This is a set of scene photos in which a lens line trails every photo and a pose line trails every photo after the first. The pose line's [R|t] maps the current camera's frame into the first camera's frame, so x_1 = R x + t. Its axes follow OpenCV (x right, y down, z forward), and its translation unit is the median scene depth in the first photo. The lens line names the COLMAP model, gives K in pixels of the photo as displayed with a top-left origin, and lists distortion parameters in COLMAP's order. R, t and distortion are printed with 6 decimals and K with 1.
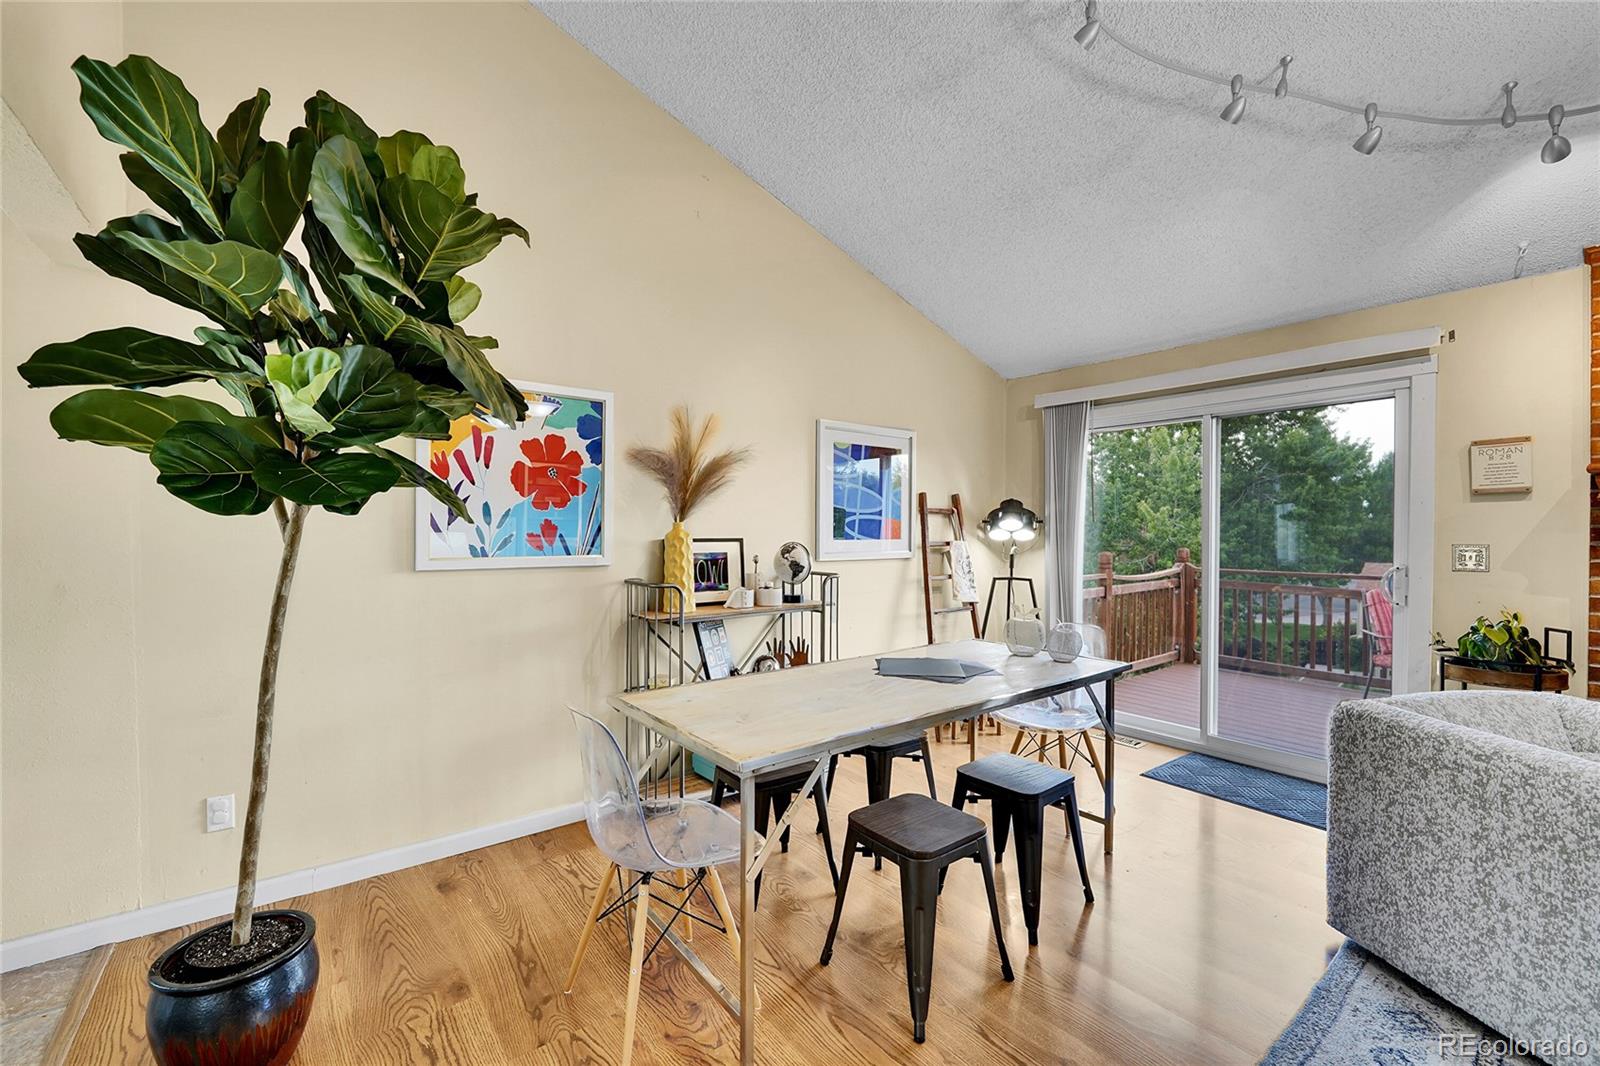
lens RADIAL K [[651.3, 0, 787.4], [0, 651.3, 540.3], [0, 0, 1]] dist [-0.008747, -0.001120]
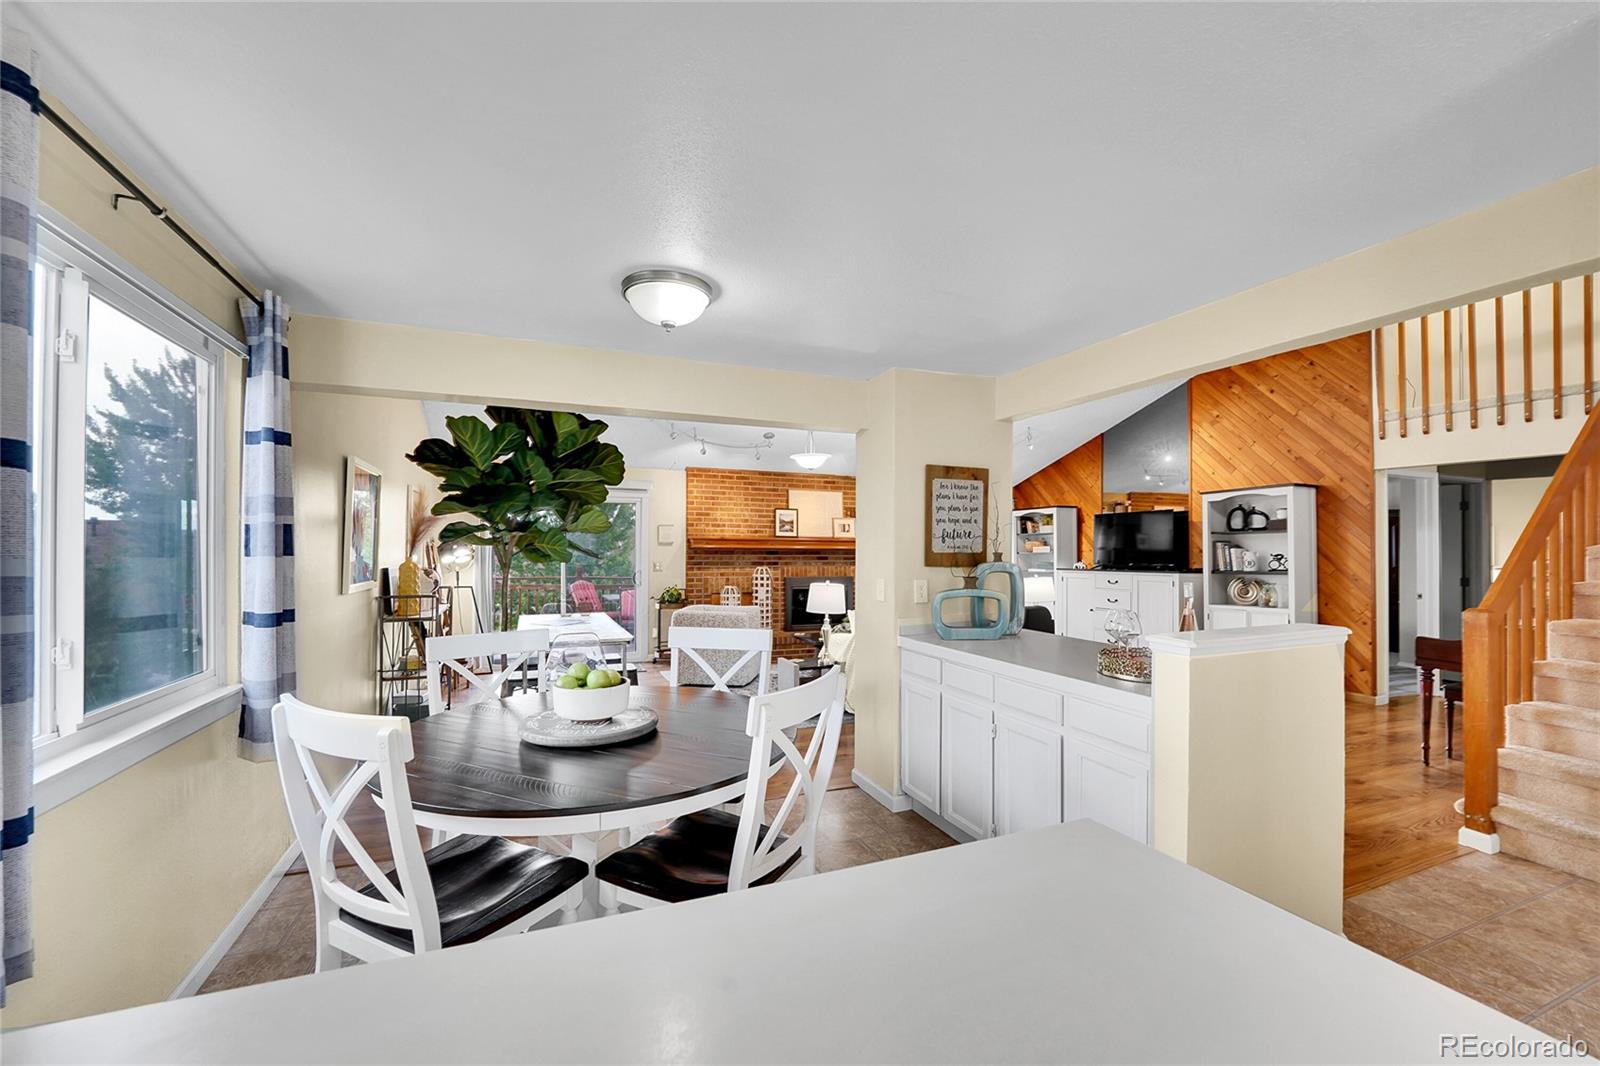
lens RADIAL K [[651.3, 0, 799.4], [0, 651.3, 543.9], [0, 0, 1]] dist [-0.008747, -0.001120]
pose [[0.250982, 0.007970, 0.967959, -1.489620], [0.005677, 0.999937, -0.009705, -0.039167], [-0.967975, 0.007931, 0.250921, -0.291377]]
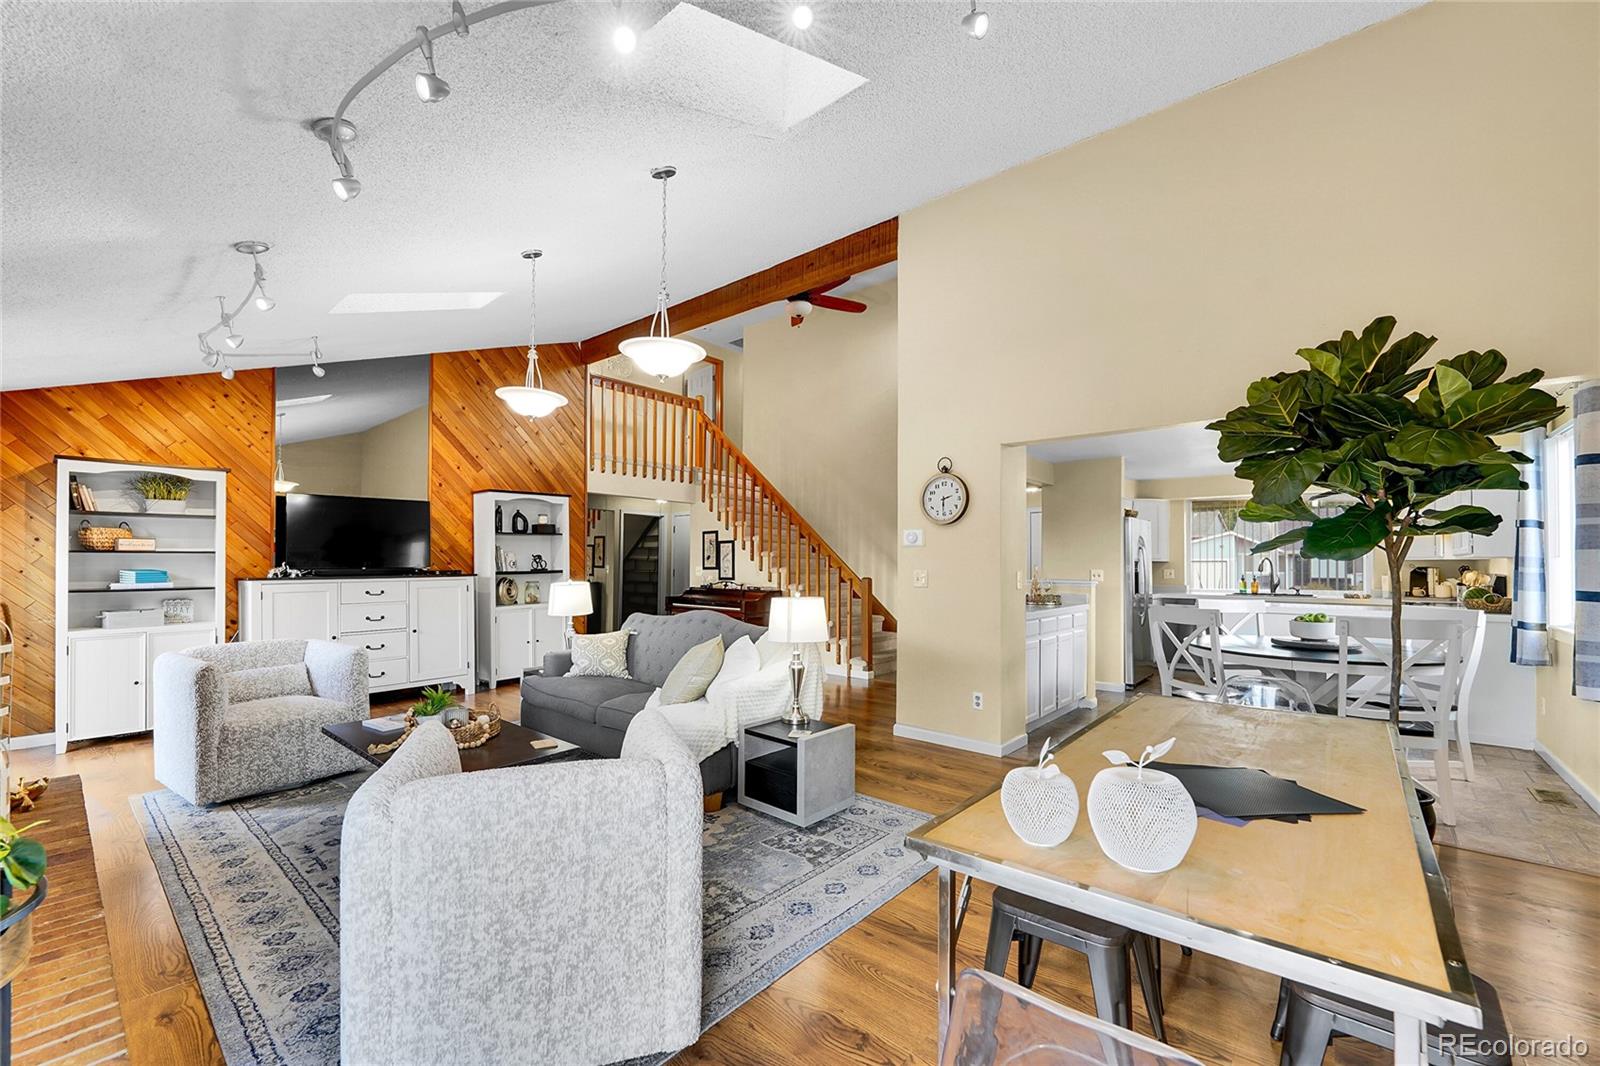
lens RADIAL K [[651.3, 0, 783.2], [0, 651.3, 562.9], [0, 0, 1]] dist [-0.008747, -0.001120]
pose [[-0.980031, -0.006191, -0.198750, 0.621368], [-0.008061, 0.999931, 0.008598, -0.016796], [0.198683, 0.010029, -0.980012, 1.275375]]
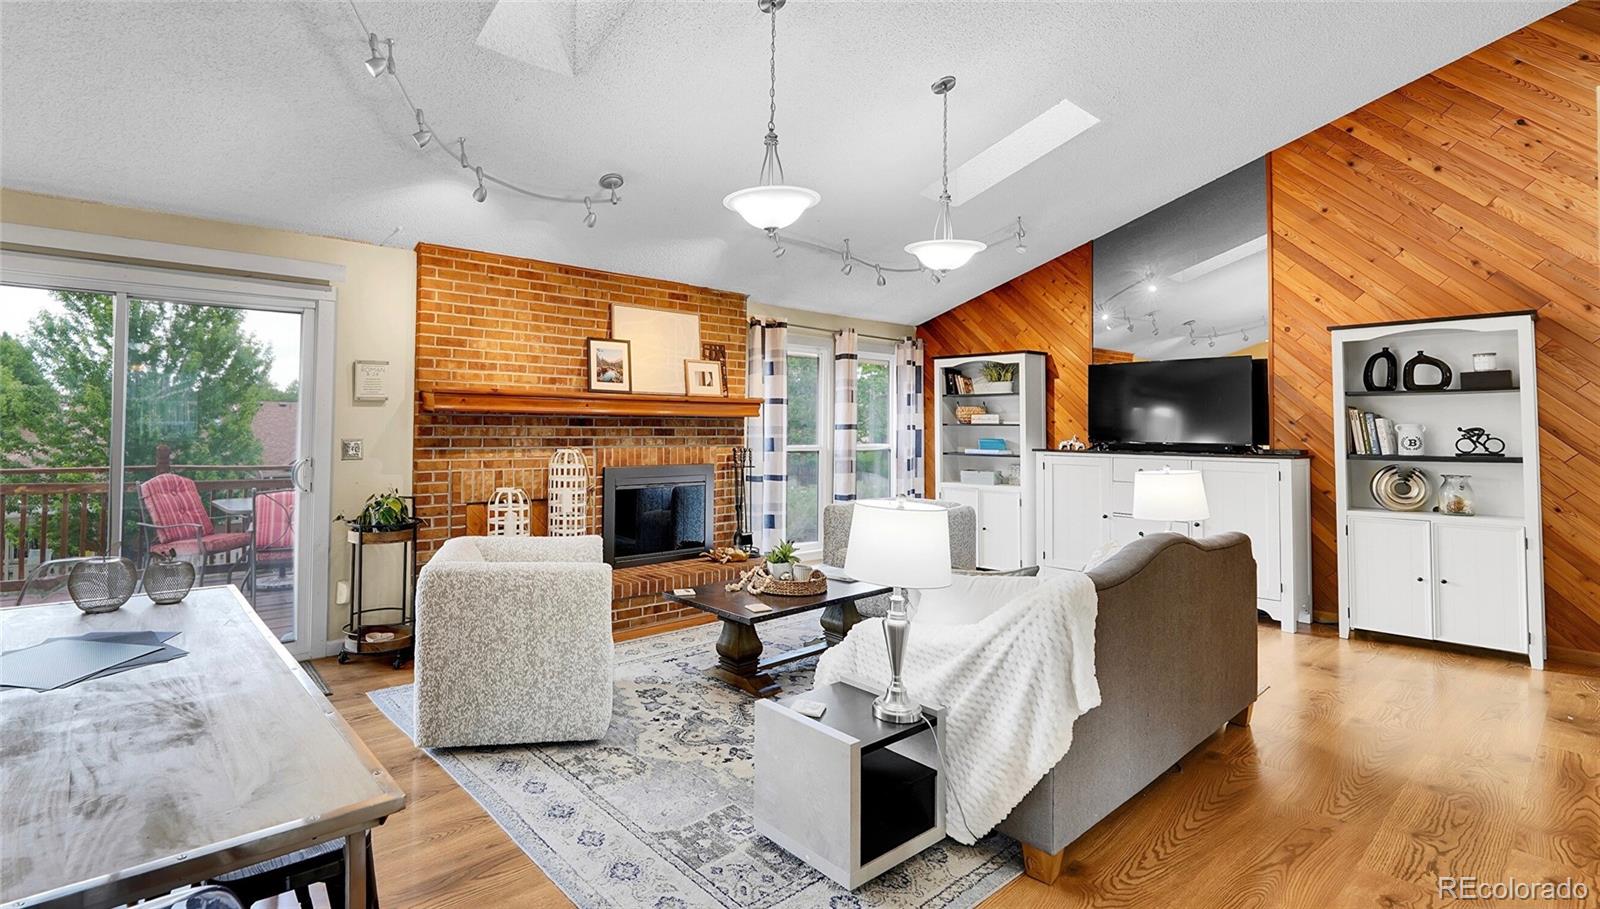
lens RADIAL K [[745.9, 0, 689.8], [0, 745.9, 400.2], [0, 0, 1]] dist [-0.004413, -0.000644]
pose [[-0.023779, 0.026036, 0.999378, -0.452713], [-0.000998, 0.999660, -0.026067, -0.033171], [-0.999717, -0.001617, -0.023745, 0.353240]]
